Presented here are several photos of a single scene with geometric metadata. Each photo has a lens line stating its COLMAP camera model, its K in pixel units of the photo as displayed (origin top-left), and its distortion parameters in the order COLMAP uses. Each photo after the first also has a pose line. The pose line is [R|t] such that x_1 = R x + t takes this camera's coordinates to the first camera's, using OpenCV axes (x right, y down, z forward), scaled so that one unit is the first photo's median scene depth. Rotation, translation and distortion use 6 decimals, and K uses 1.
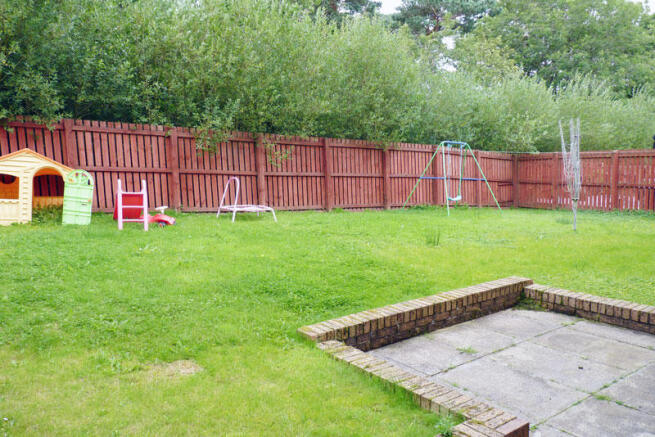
lens RADIAL K [[527.4, 0, 327.5], [0, 527.4, 218.5], [0, 0, 1]] dist [-0.000152, -0.000669]
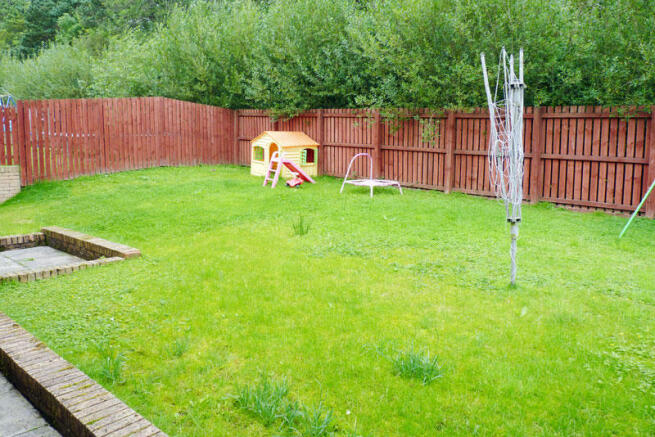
lens RADIAL K [[527.4, 0, 327.5], [0, 527.4, 218.5], [0, 0, 1]] dist [-0.000152, -0.000669]
pose [[0.175821, 0.125410, -0.976401, 0.769400], [-0.131784, 0.985923, 0.102902, -0.036106], [0.975561, 0.110582, 0.189873, 0.629544]]
